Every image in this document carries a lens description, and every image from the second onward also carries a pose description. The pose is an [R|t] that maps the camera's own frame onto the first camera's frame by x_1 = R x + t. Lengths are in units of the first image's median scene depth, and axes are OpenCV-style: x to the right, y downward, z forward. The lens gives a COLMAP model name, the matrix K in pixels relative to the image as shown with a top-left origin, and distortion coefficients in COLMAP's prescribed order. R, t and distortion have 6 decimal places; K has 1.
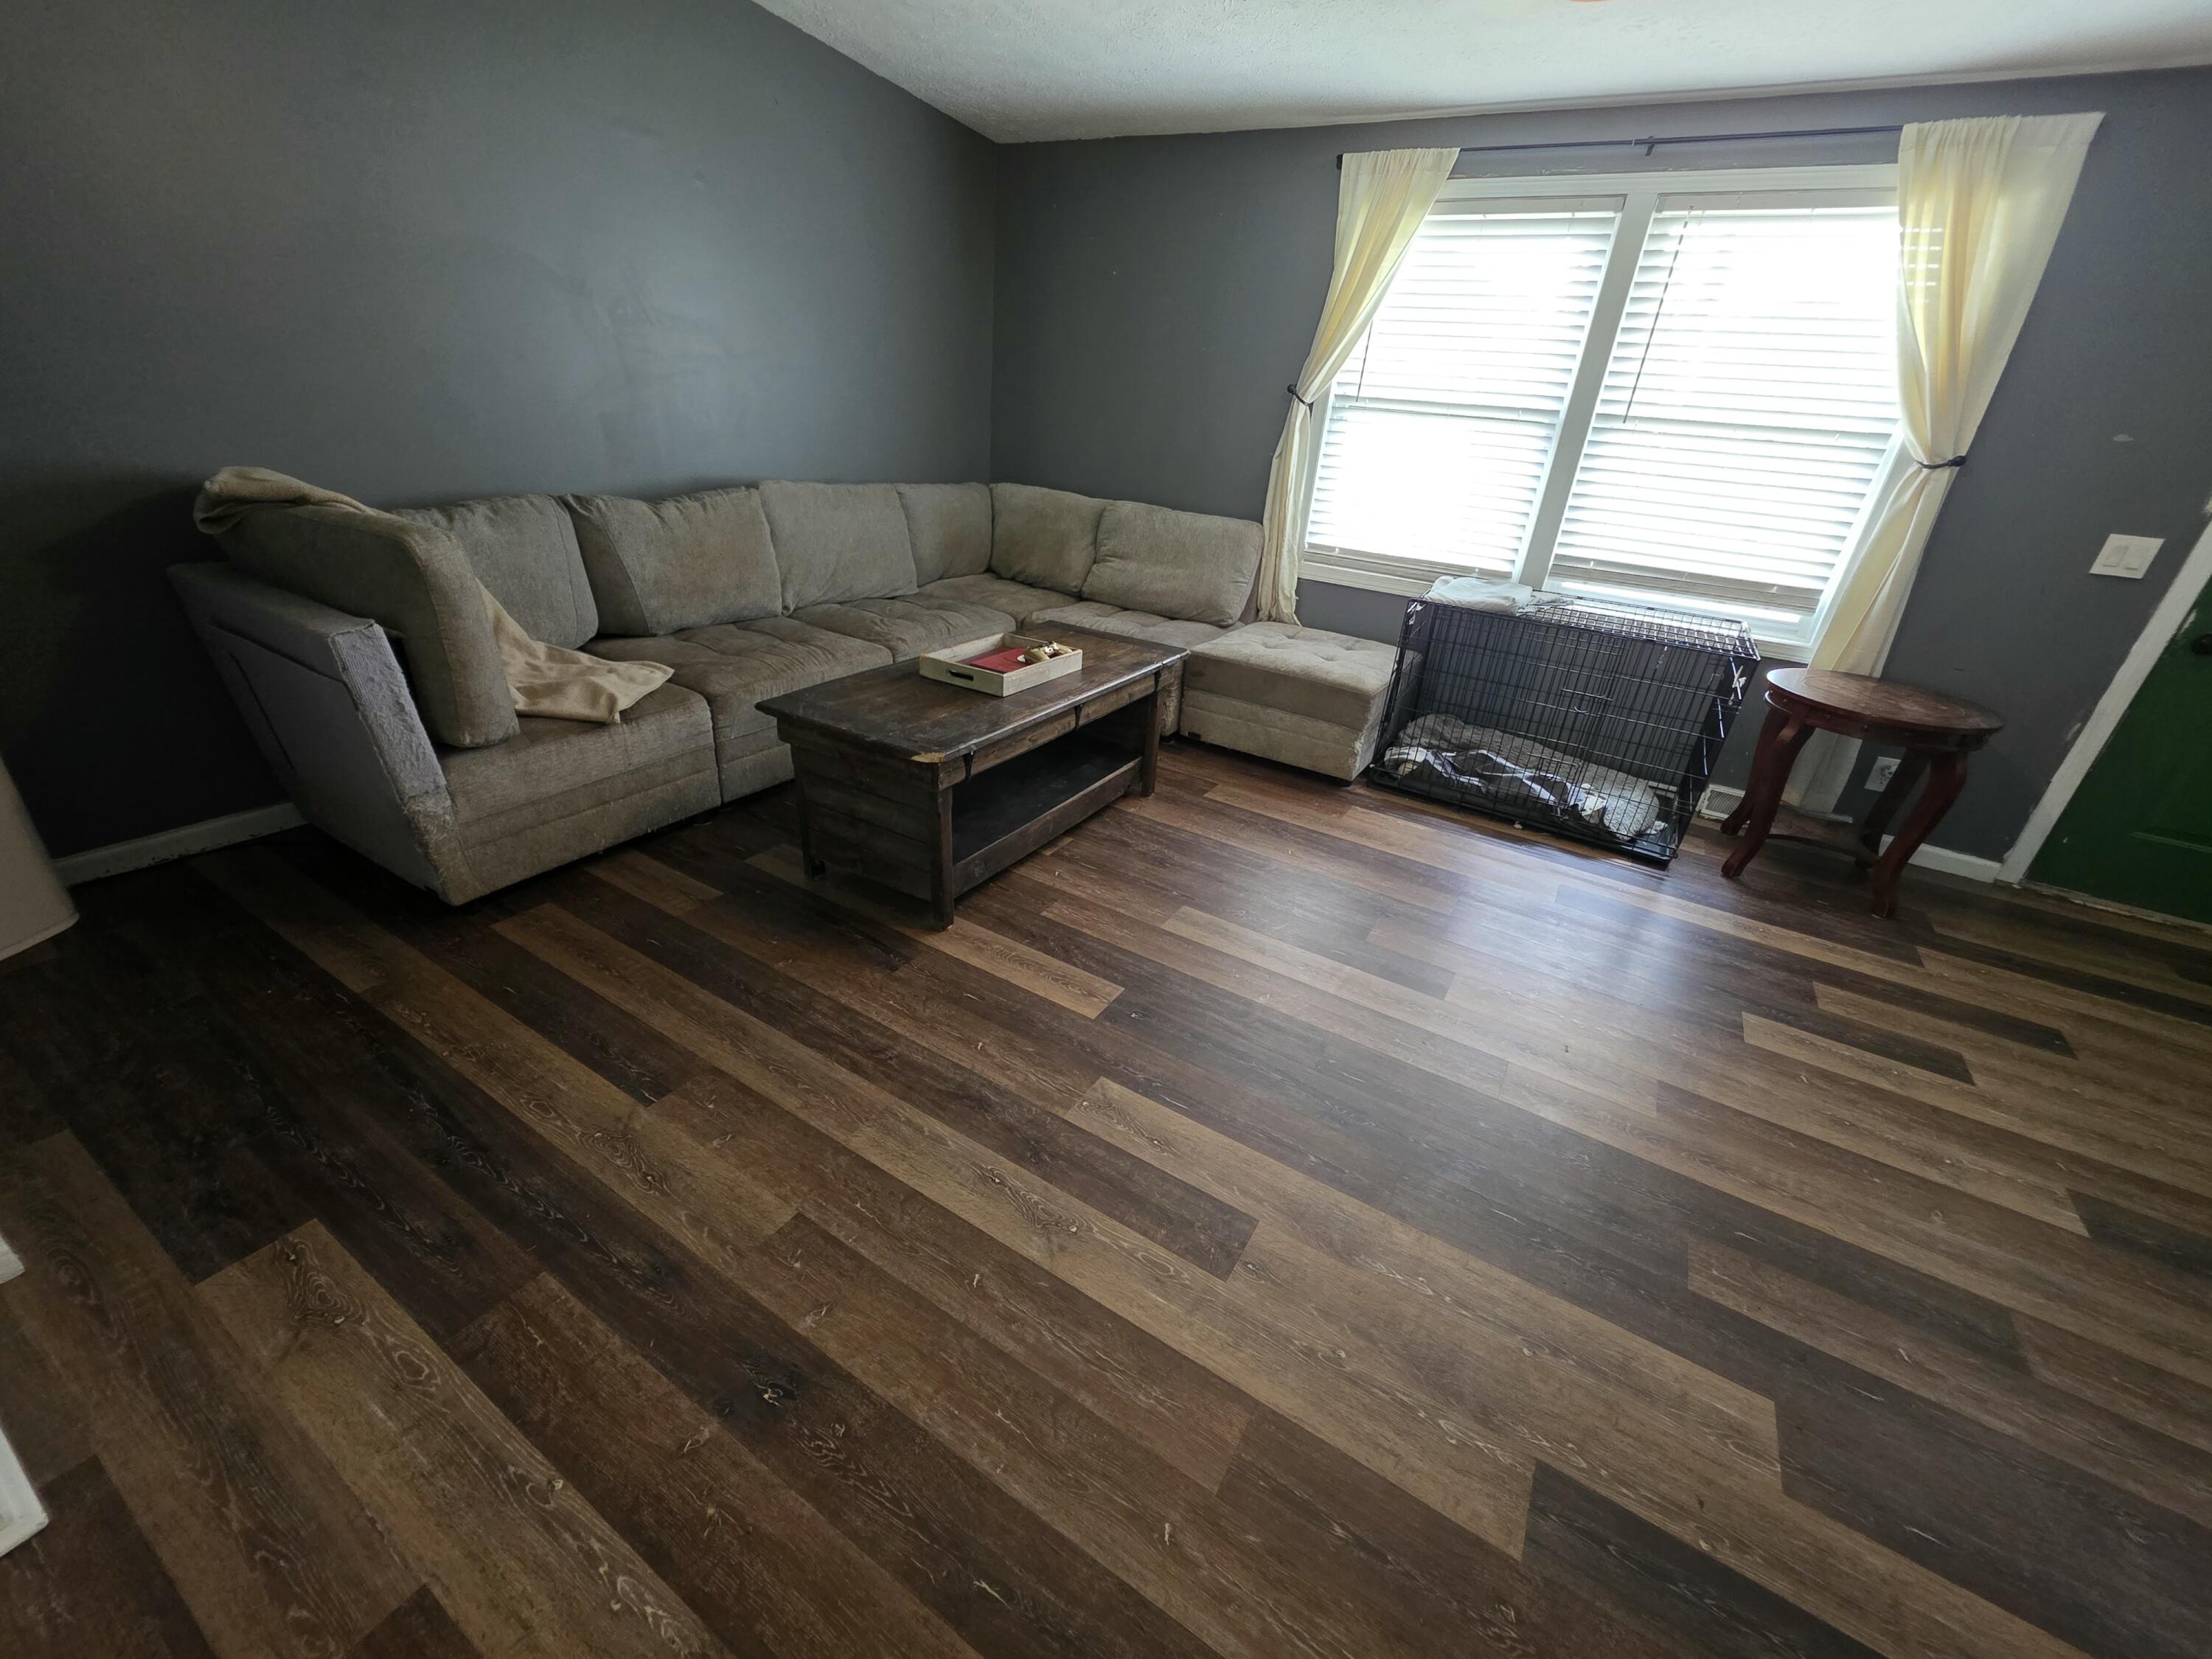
lens RADIAL K [[882.7, 0, 1105.5], [0, 882.7, 826.7], [0, 0, 1]] dist [0.003588, -0.000629]
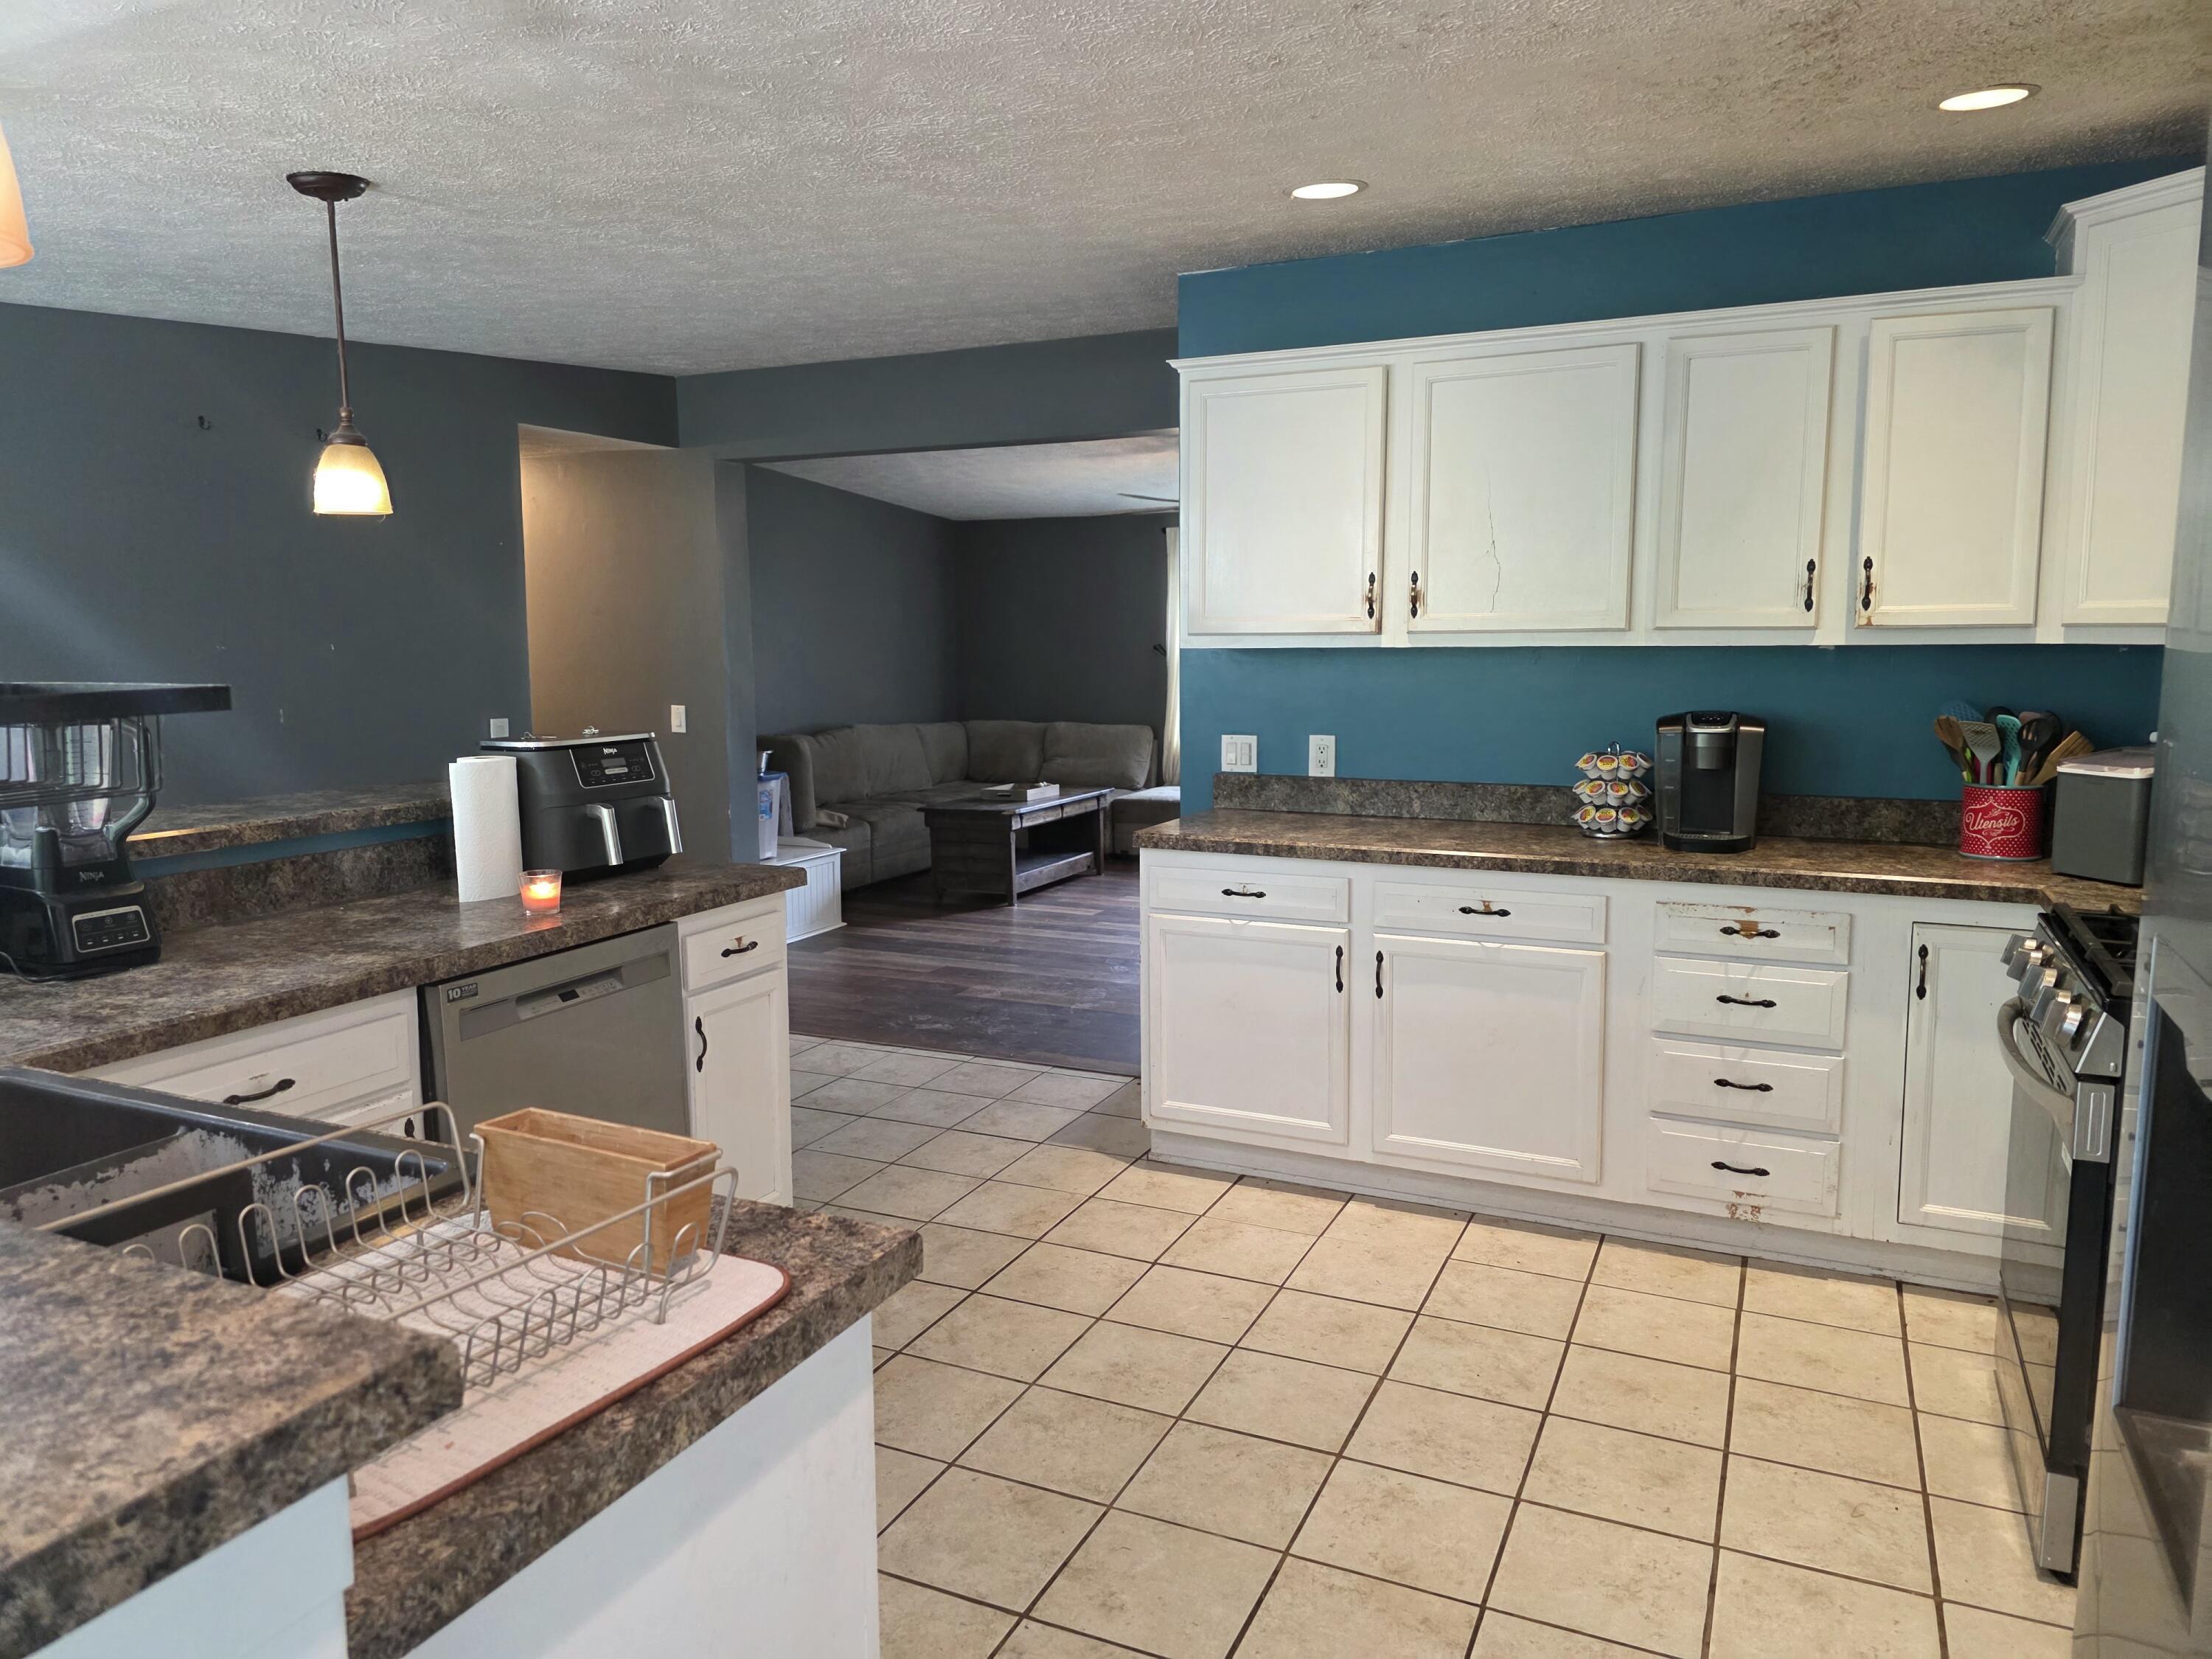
lens RADIAL K [[1480.3, 0, 1111.6], [0, 1480.3, 834.9], [0, 0, 1]] dist [0.078633, -0.080769]
pose [[0.990054, -0.099336, 0.099622, -0.231003], [0.125538, 0.943429, -0.306892, 0.857871], [-0.063501, 0.316346, 0.946516, -1.912673]]
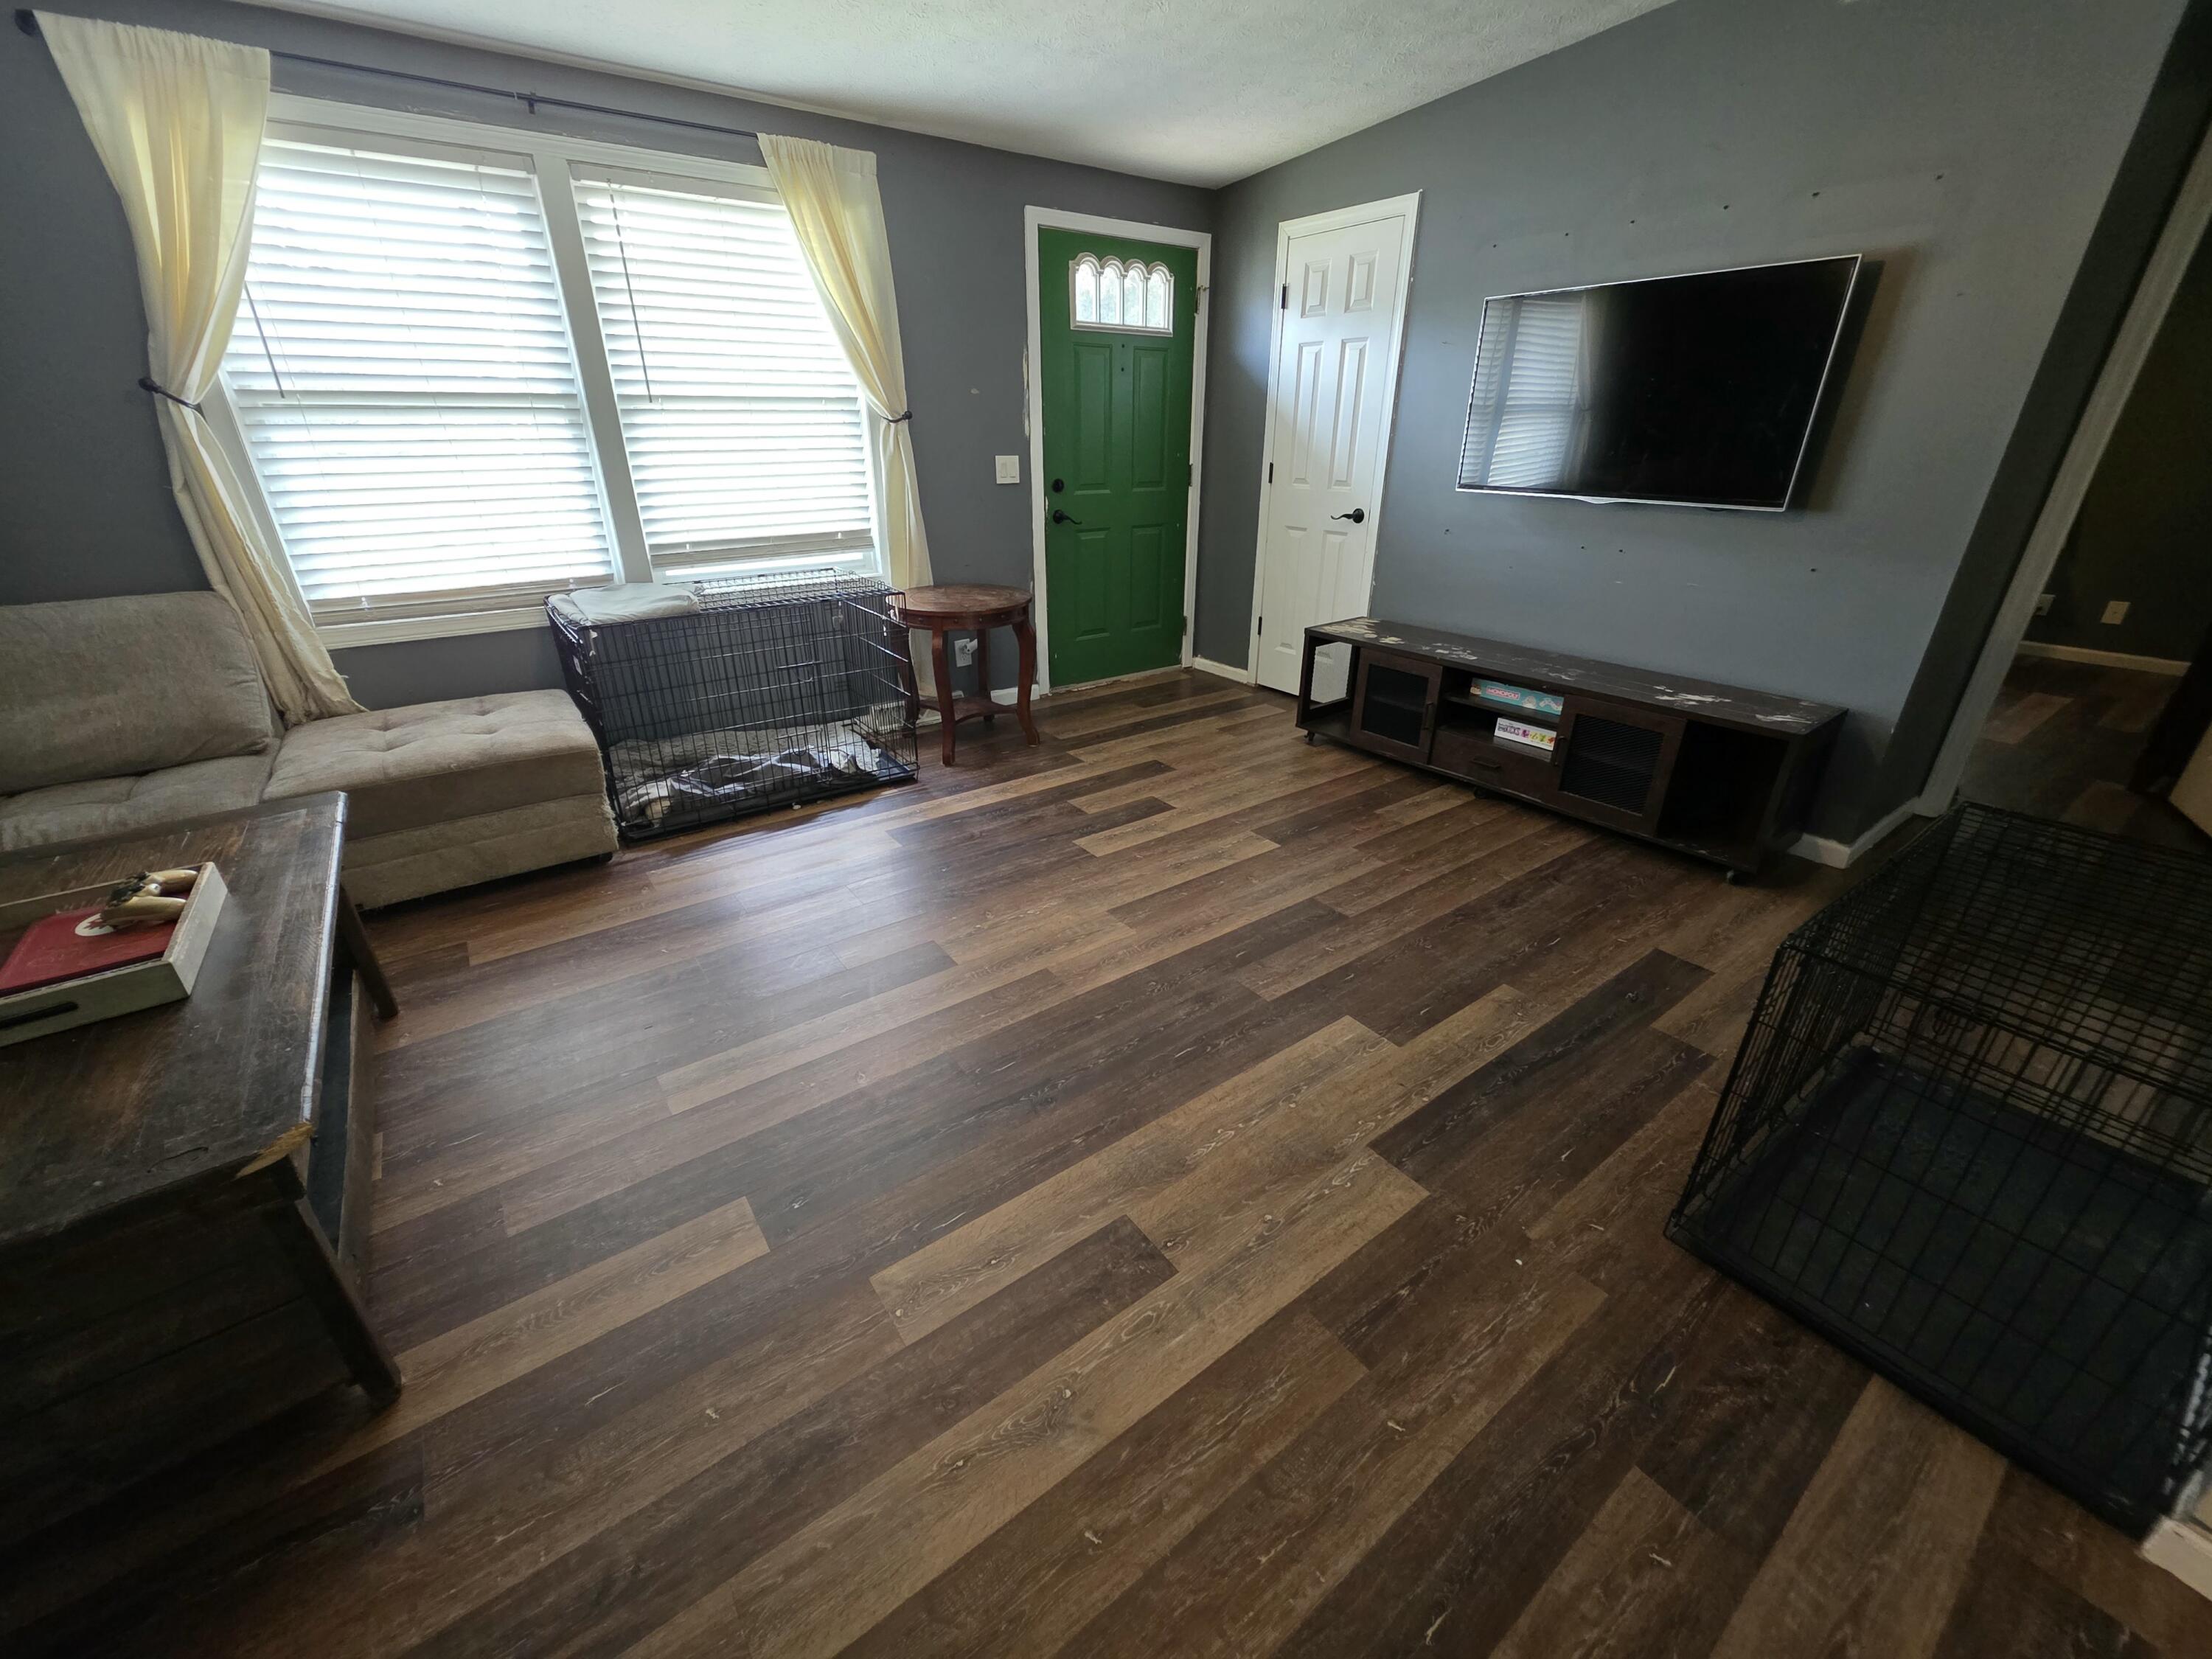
lens RADIAL K [[882.7, 0, 1105.5], [0, 882.7, 826.7], [0, 0, 1]] dist [0.003588, -0.000629]
pose [[0.380611, -0.454433, 0.805373, -0.244587], [0.432117, 0.857389, 0.279569, -0.123133], [-0.817564, 0.241609, 0.522700, 0.212399]]
